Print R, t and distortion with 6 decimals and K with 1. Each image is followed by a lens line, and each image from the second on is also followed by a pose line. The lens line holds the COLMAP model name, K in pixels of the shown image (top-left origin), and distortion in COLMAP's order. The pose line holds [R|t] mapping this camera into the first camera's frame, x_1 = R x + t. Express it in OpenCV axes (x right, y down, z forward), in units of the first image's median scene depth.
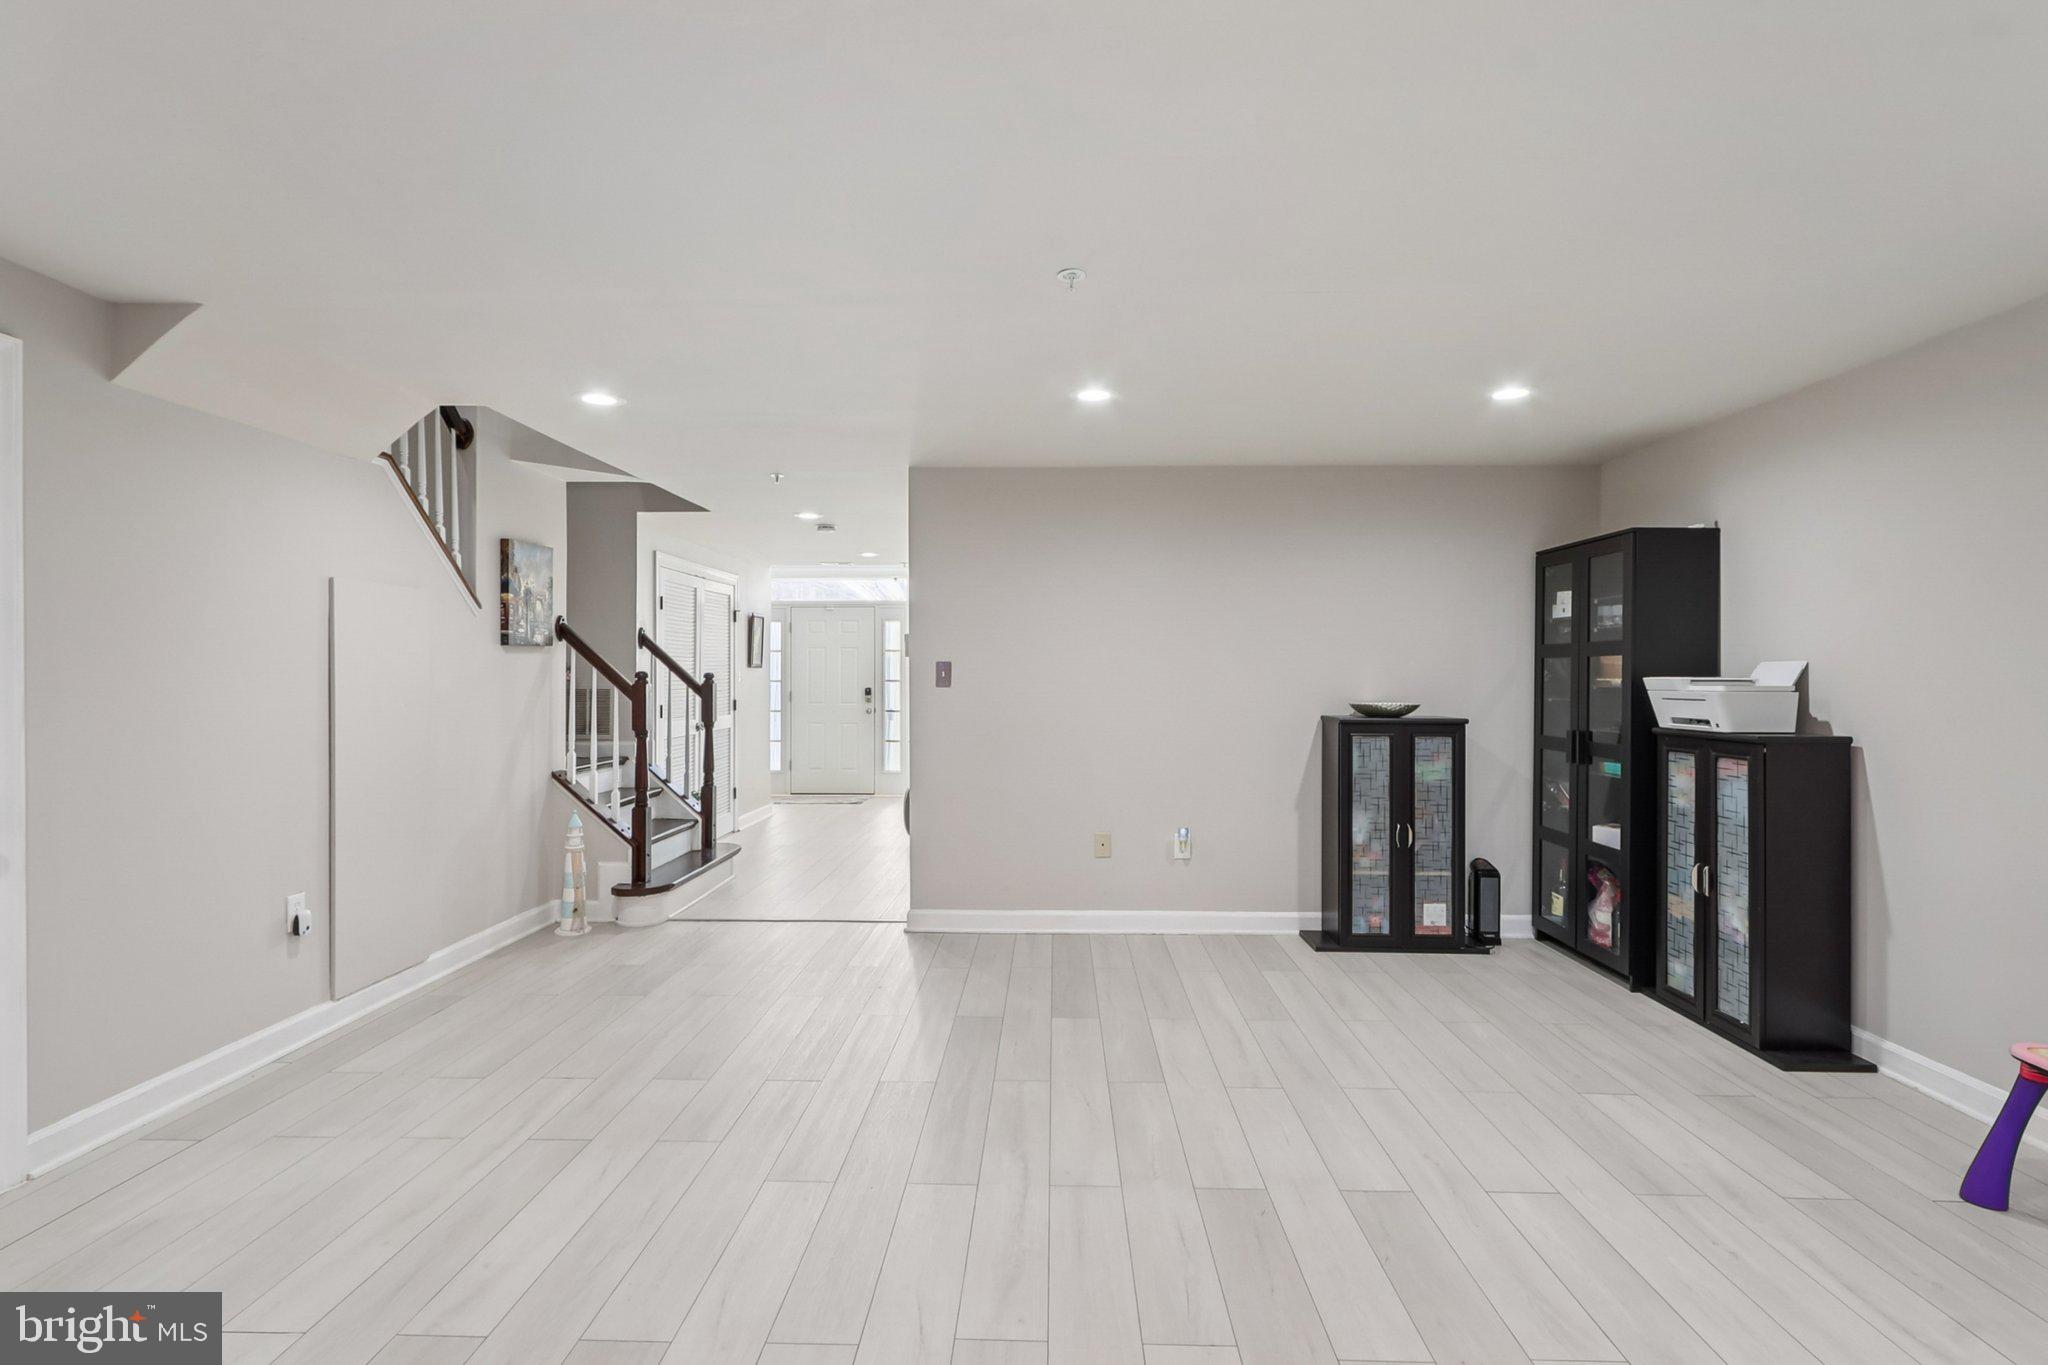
lens RADIAL K [[974.5, 0, 1011.0], [0, 974.5, 676.1], [0, 0, 1]] dist [0.007639, 0.000949]
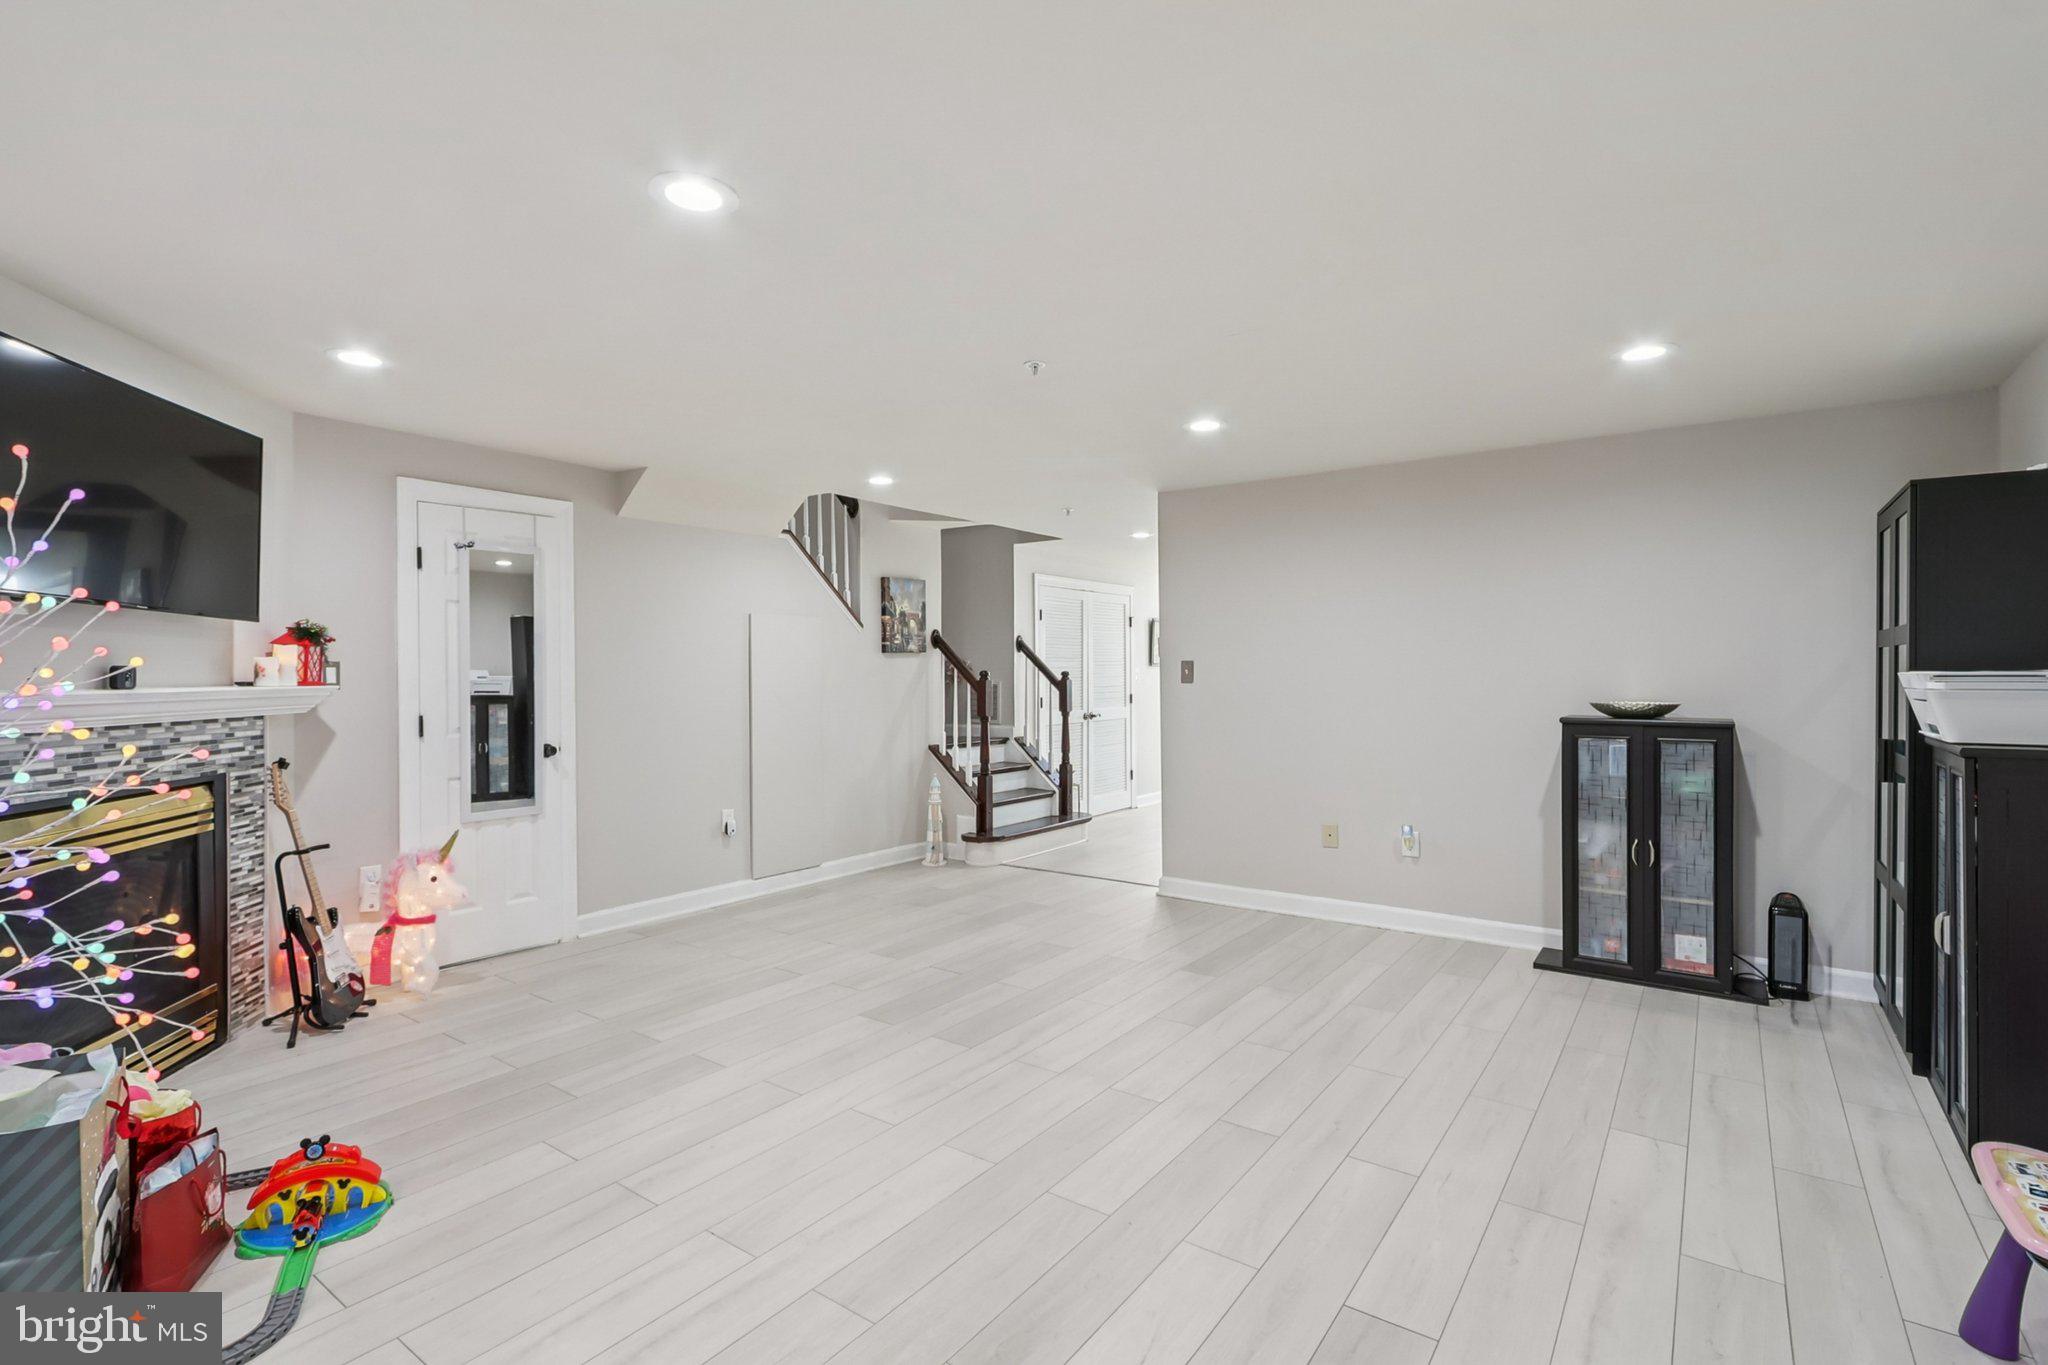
lens RADIAL K [[974.6, 0, 1048.0], [0, 974.6, 661.0], [0, 0, 1]] dist [-0.000858, -0.000373]
pose [[0.828356, -0.010500, -0.560103, 0.441831], [0.003201, 0.999897, -0.014011, 0.000933], [0.560192, 0.009813, 0.828304, -0.030958]]
